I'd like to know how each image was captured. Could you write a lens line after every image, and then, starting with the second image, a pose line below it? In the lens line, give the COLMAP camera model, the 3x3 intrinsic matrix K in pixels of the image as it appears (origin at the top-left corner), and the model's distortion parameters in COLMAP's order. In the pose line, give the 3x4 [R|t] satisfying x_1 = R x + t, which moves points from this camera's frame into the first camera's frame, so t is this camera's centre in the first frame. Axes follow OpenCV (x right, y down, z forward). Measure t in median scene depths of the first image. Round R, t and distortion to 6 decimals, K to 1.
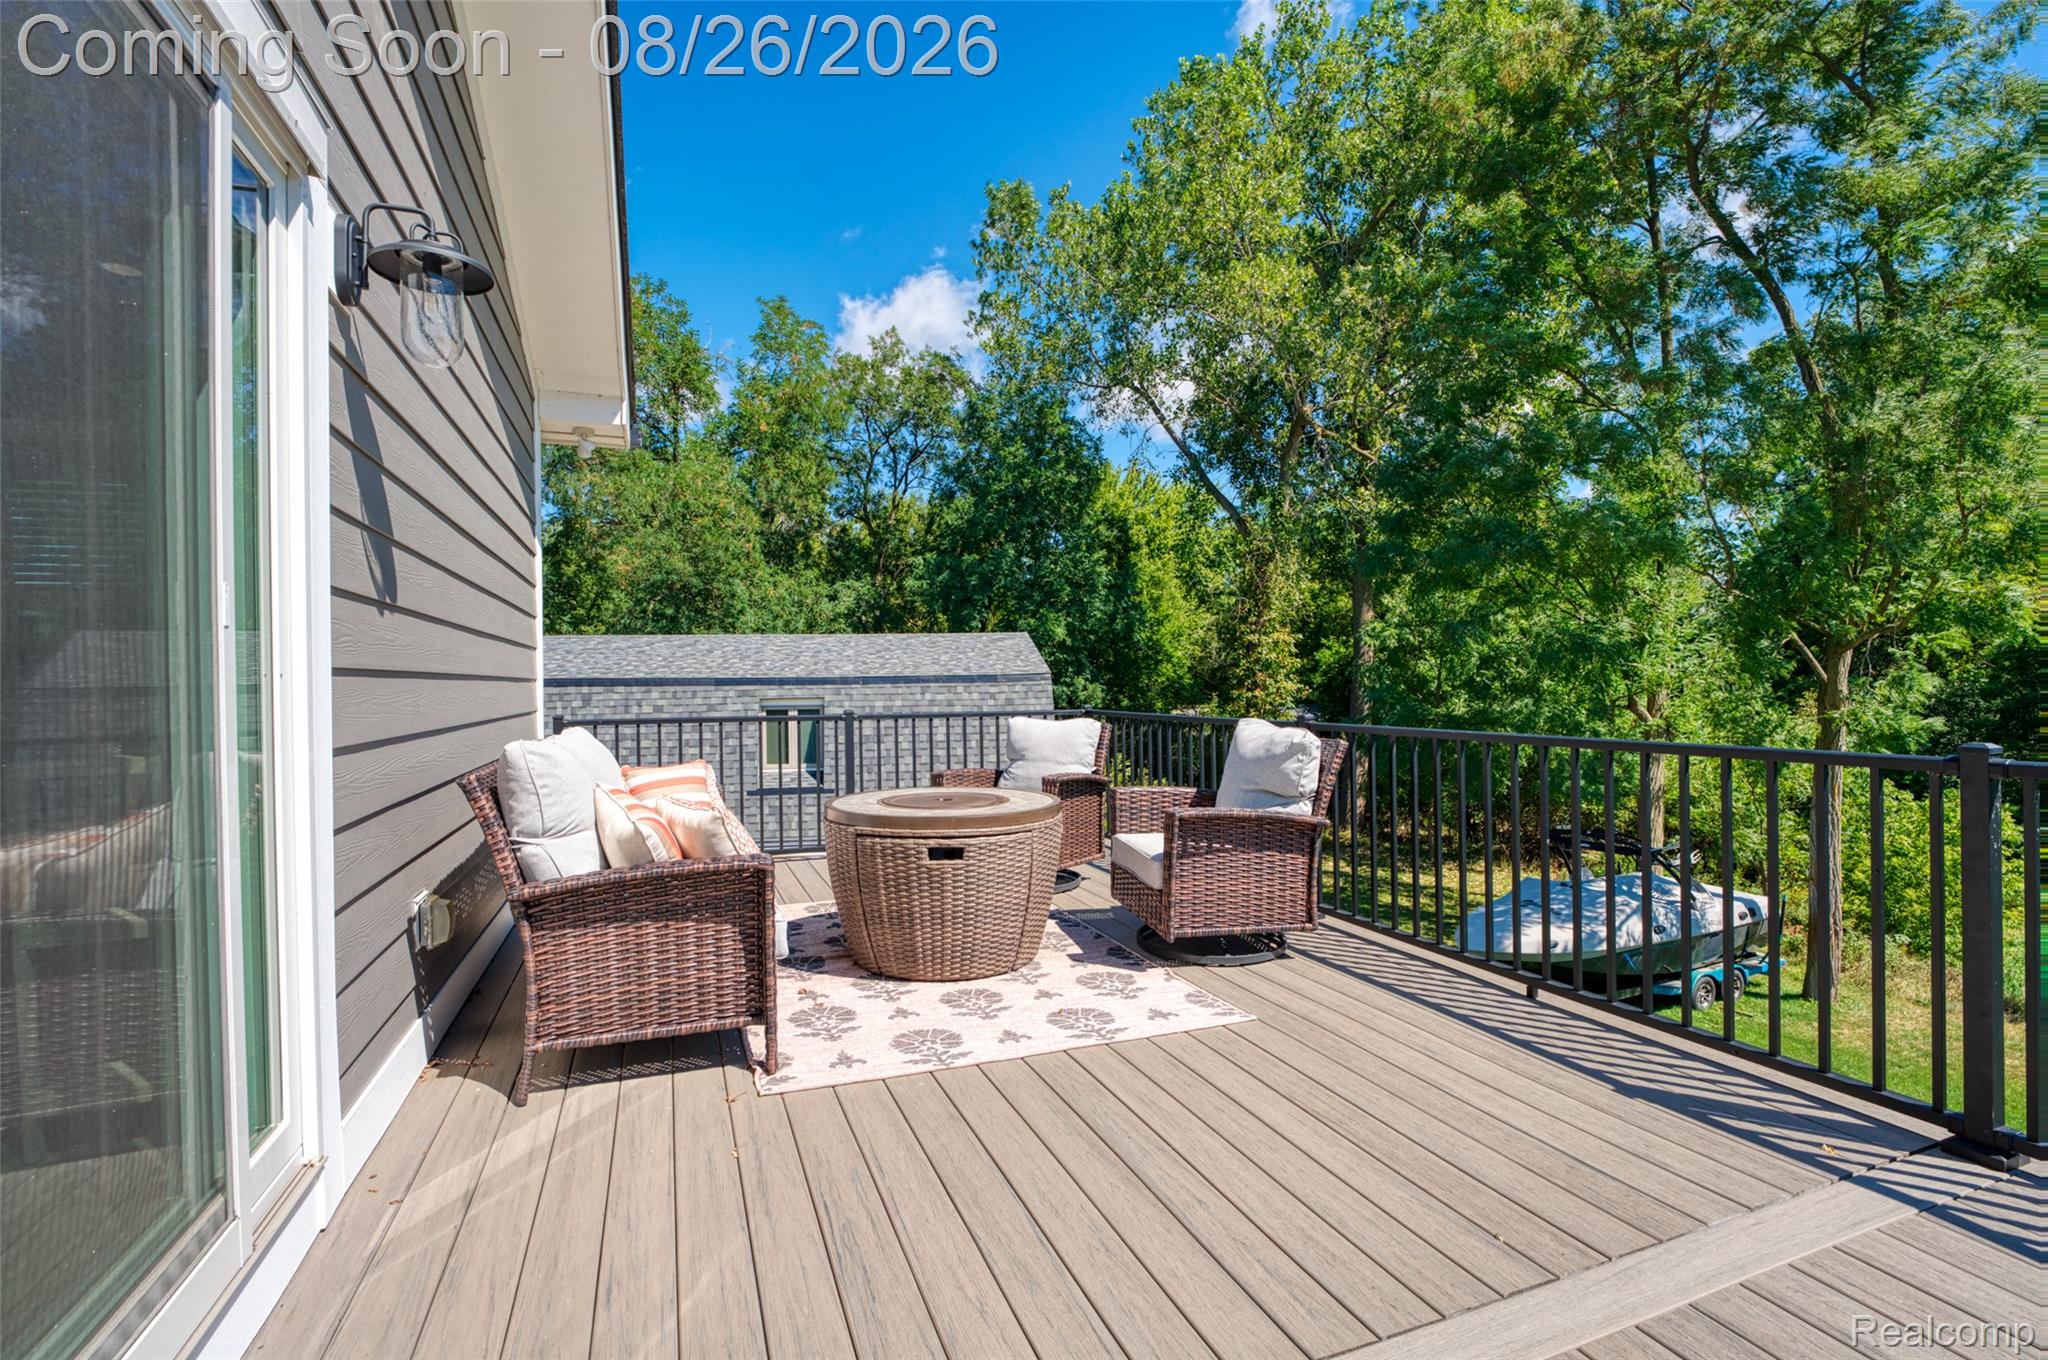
lens RADIAL K [[934.5, 0, 1024.0], [0, 934.5, 680.0], [0, 0, 1]] dist [-0.009491, 0.001163]
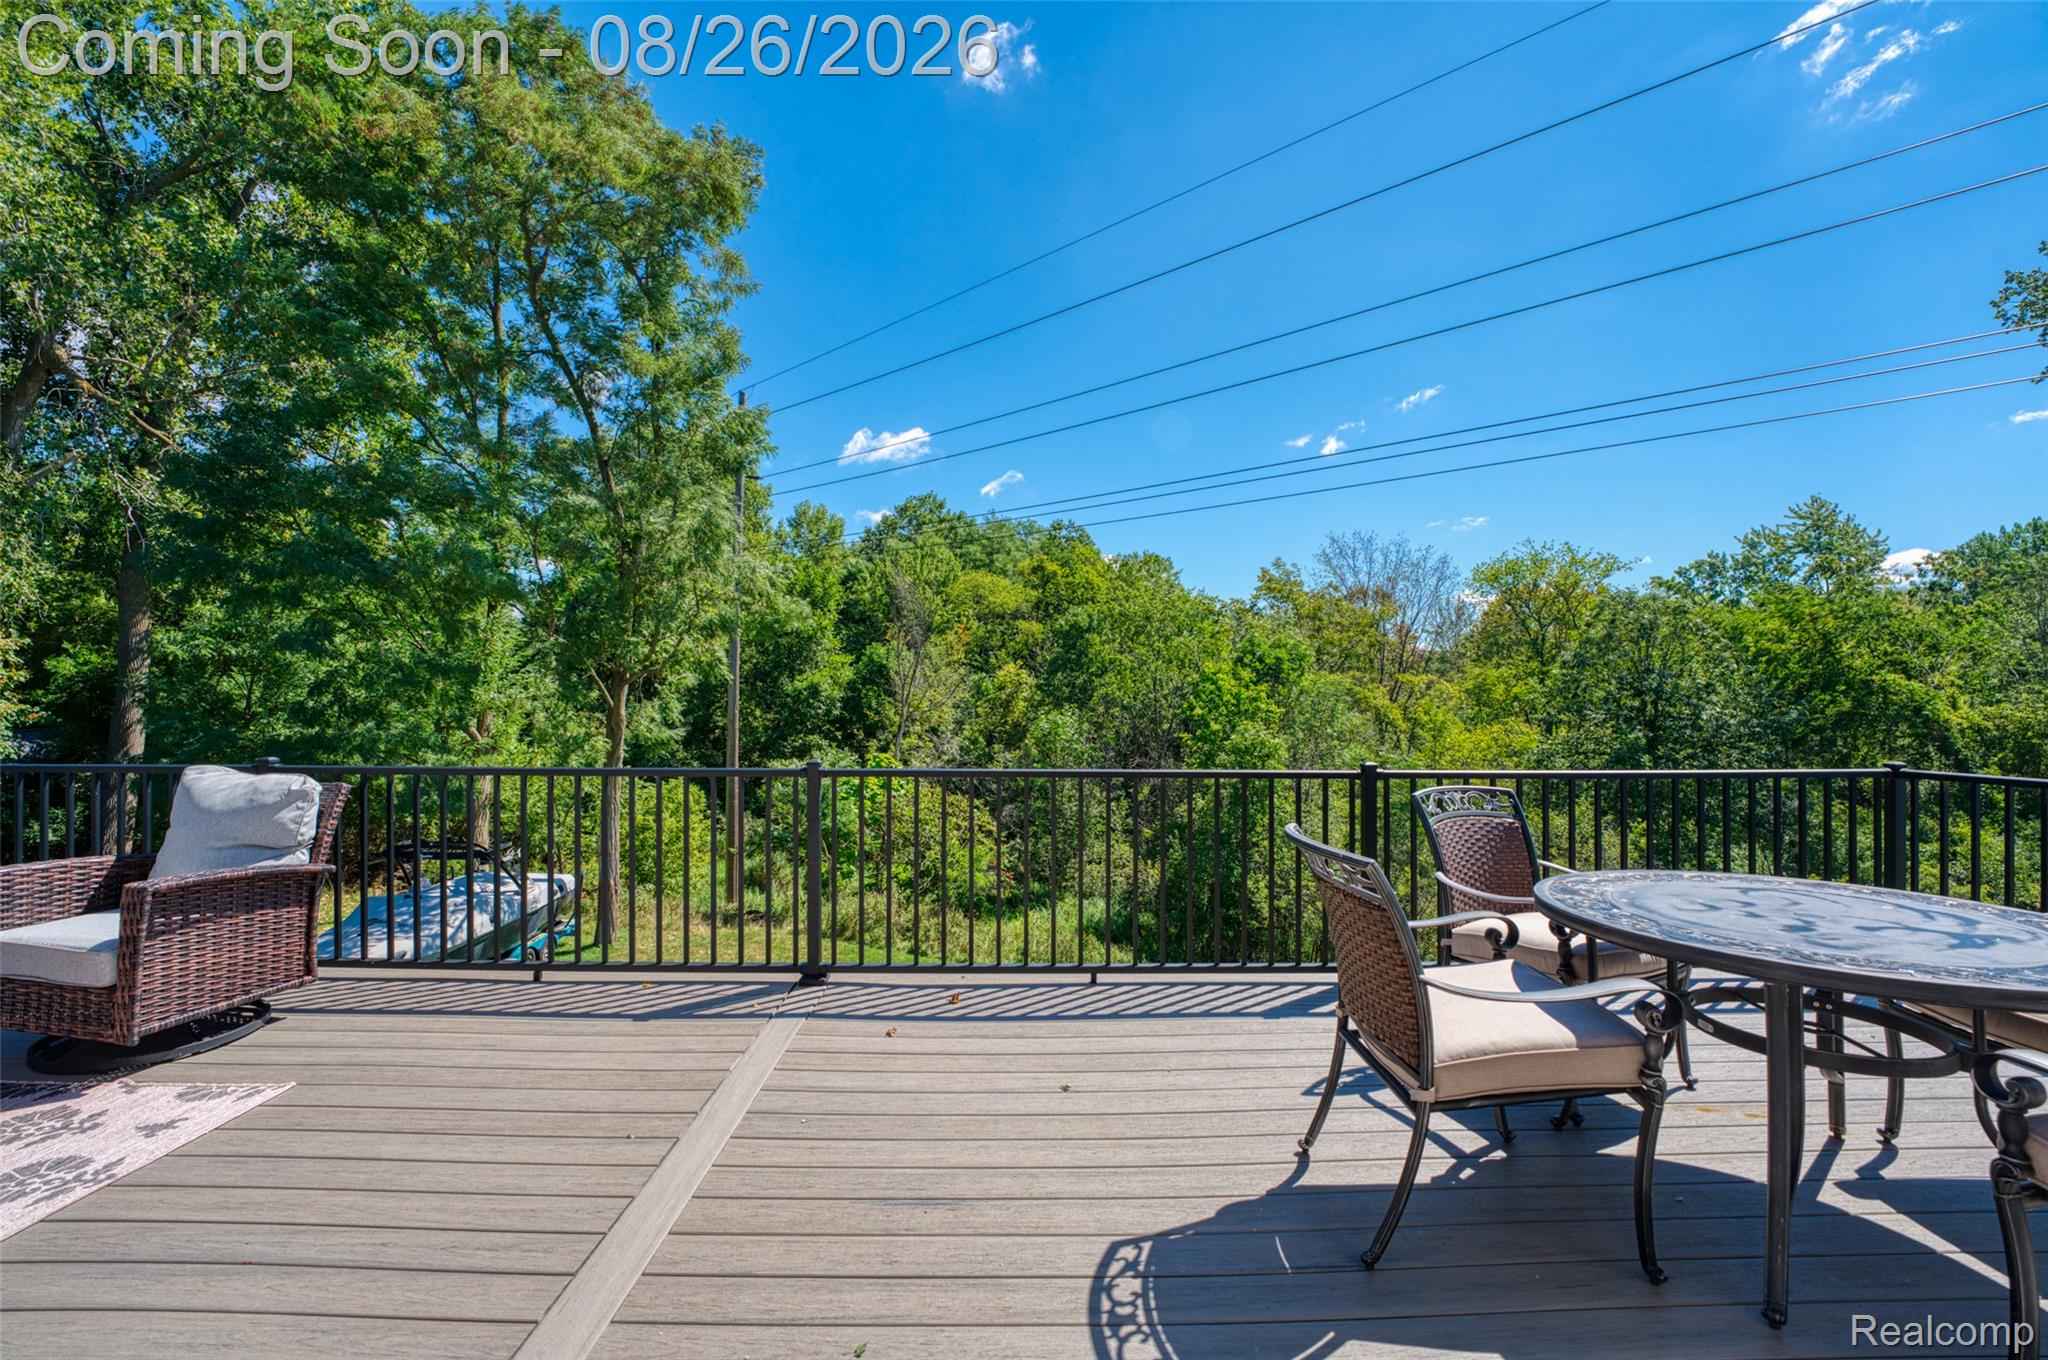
lens RADIAL K [[825.3, 0, 1024.0], [0, 825.3, 680.0], [0, 0, 1]] dist [-0.002181, 0.000047]
pose [[0.361339, 0.037338, 0.931686, -0.225650], [-0.014430, 0.999302, -0.034451, -0.026527], [-0.932323, -0.000996, 0.361626, -0.001069]]
